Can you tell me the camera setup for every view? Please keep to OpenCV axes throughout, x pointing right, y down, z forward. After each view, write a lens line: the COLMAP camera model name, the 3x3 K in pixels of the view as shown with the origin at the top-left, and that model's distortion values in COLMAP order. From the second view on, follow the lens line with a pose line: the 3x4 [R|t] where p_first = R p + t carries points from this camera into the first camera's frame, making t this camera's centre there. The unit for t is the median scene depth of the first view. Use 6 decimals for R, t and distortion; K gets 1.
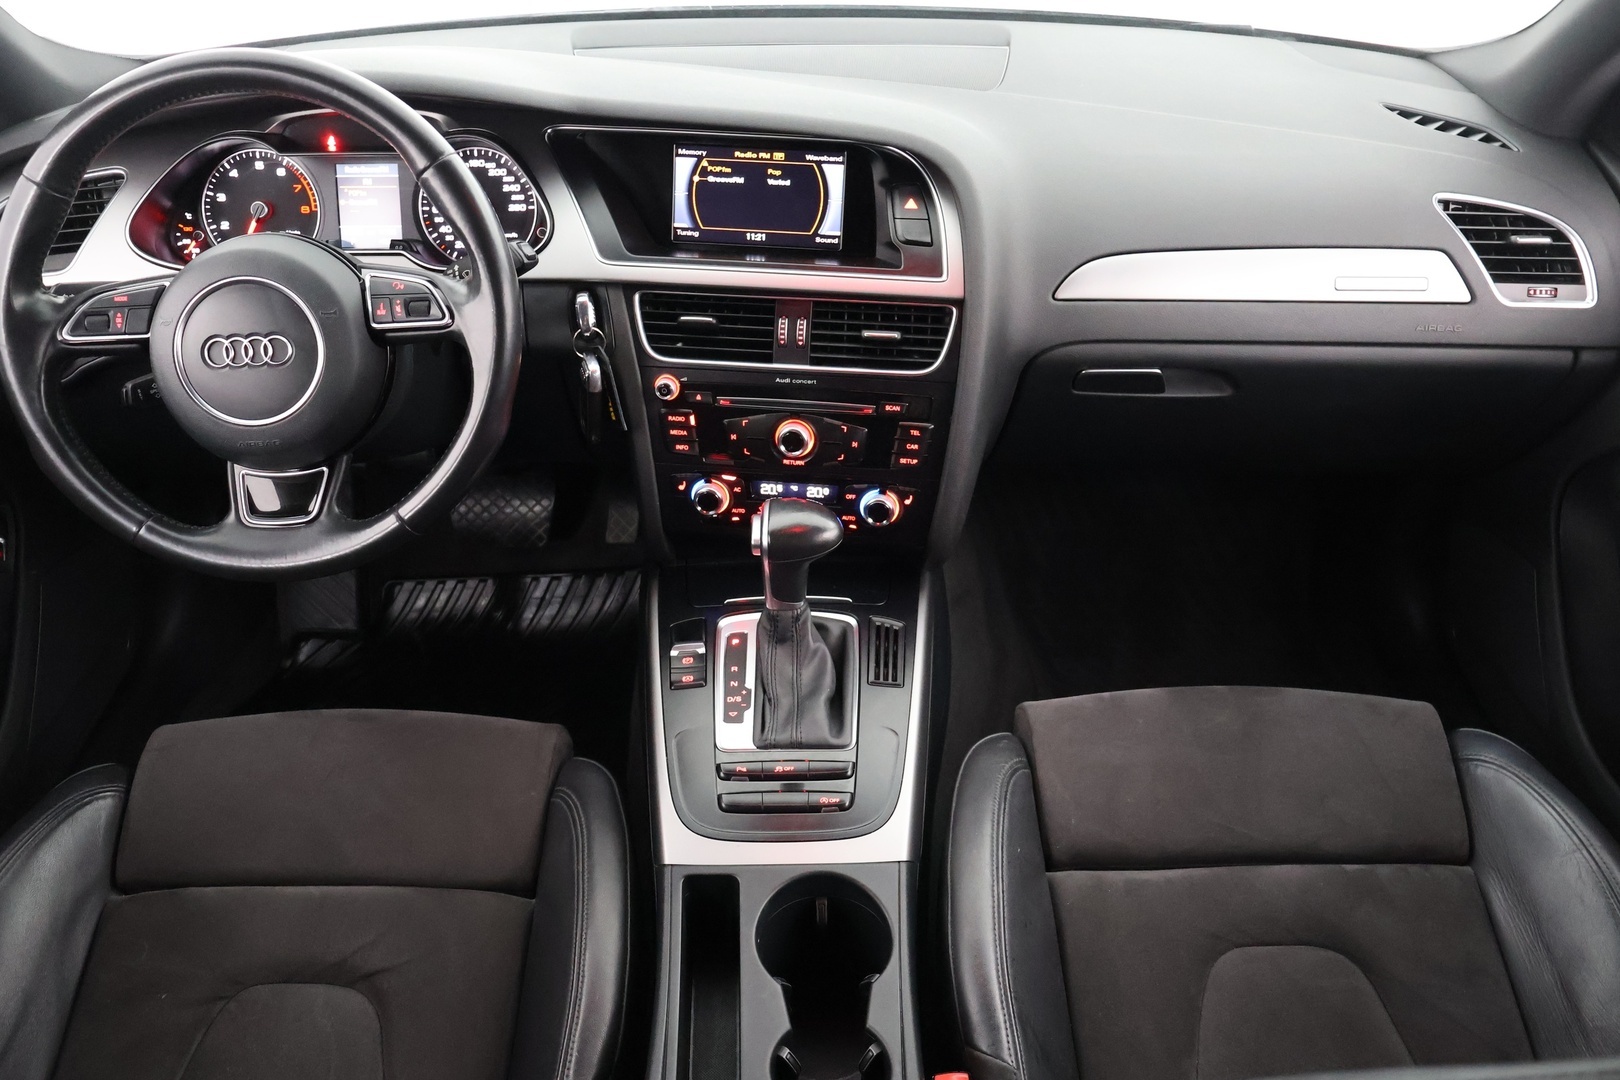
lens RADIAL K [[1346.7, 0, 799.2], [0, 1346.7, 535.8], [0, 0, 1]] dist [-0.006279, 0.013457]
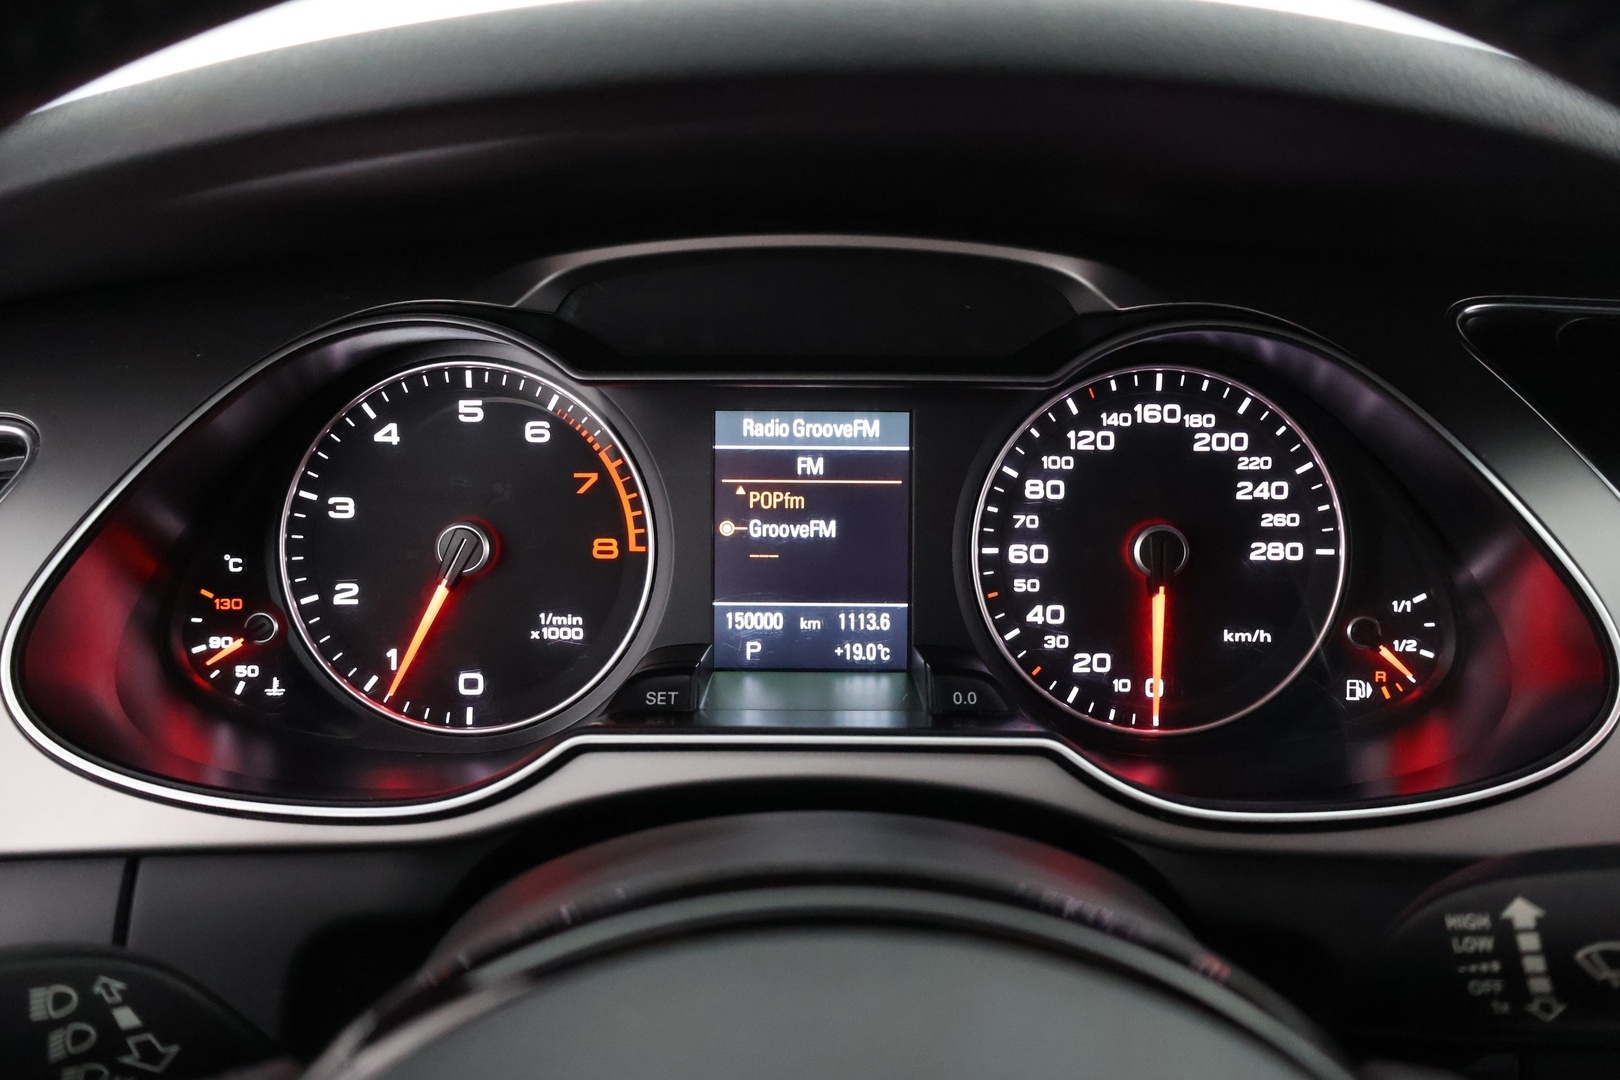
lens RADIAL K [[1346.7, 0, 814.2], [0, 1346.7, 543.6], [0, 0, 1]] dist [-0.006279, 0.013457]
pose [[0.999912, 0.013131, 0.001803, -0.320377], [-0.012672, 0.986983, -0.160327, -0.194526], [-0.003885, 0.160290, 0.987062, 0.691709]]
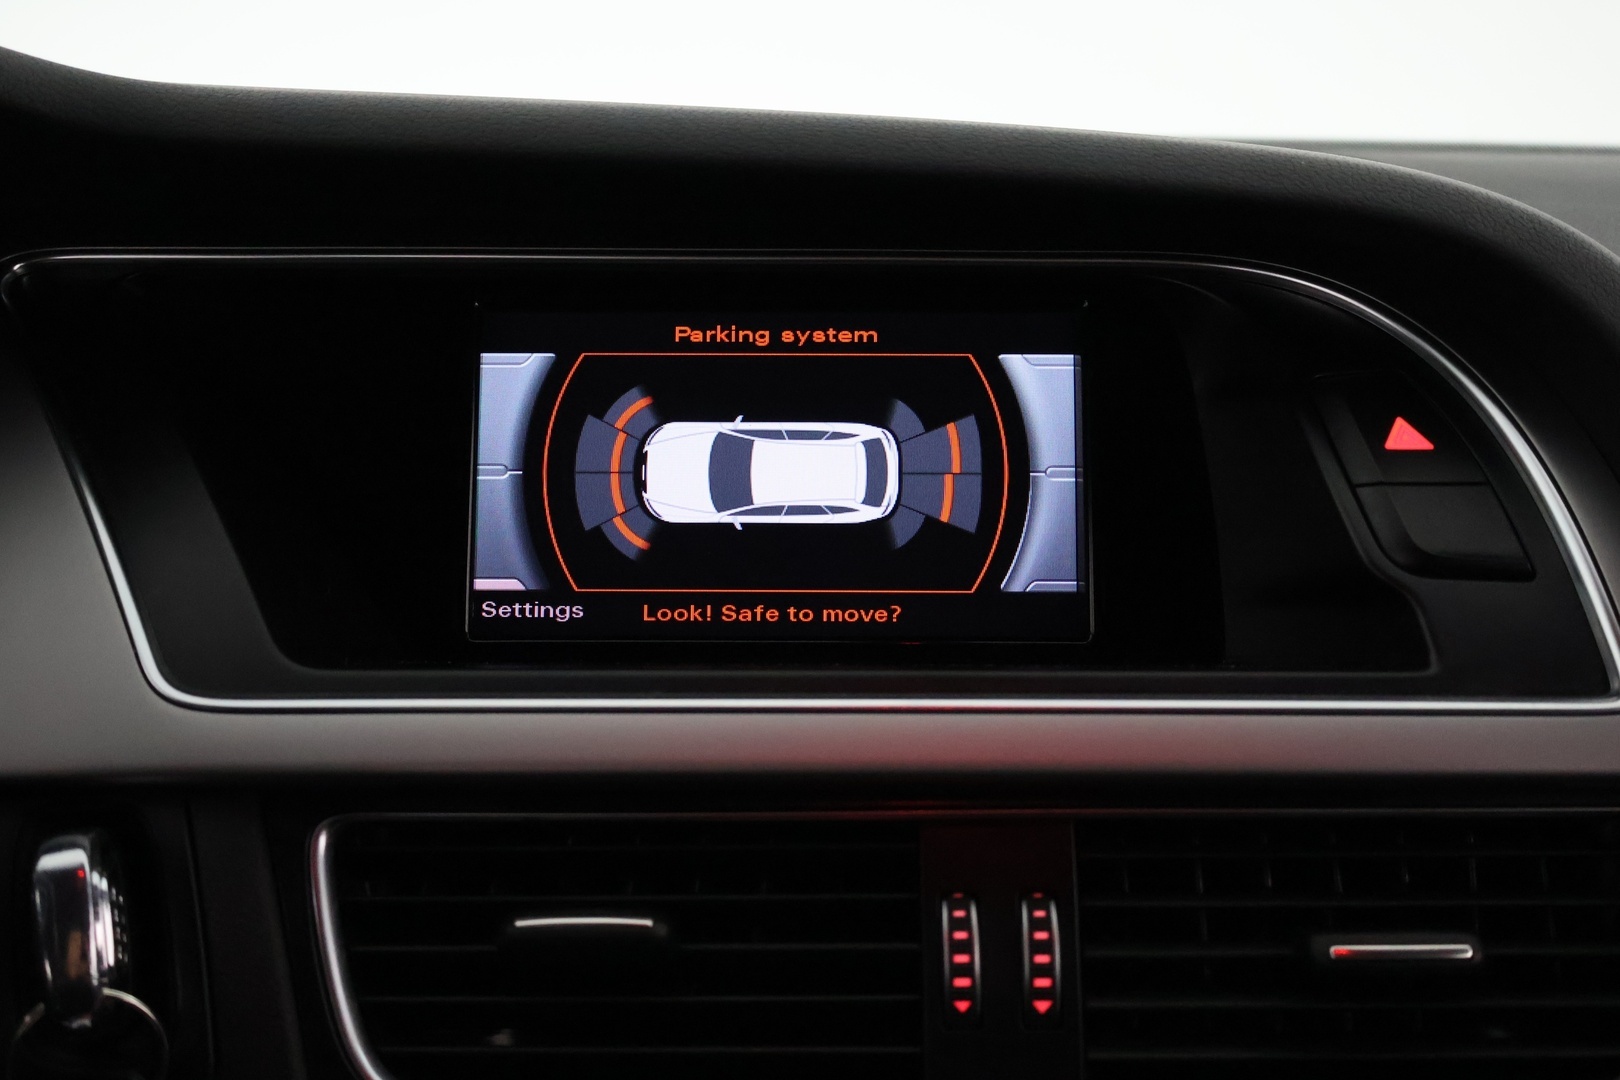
lens RADIAL K [[1898.1, 0, 809.6], [0, 1898.1, 540.6], [0, 0, 1]] dist [0.007750, 0.000000]
pose [[0.994053, -0.032538, 0.103919, -0.063413], [0.065912, 0.939428, -0.336349, -0.101349], [-0.086680, 0.341199, 0.935986, 0.613463]]
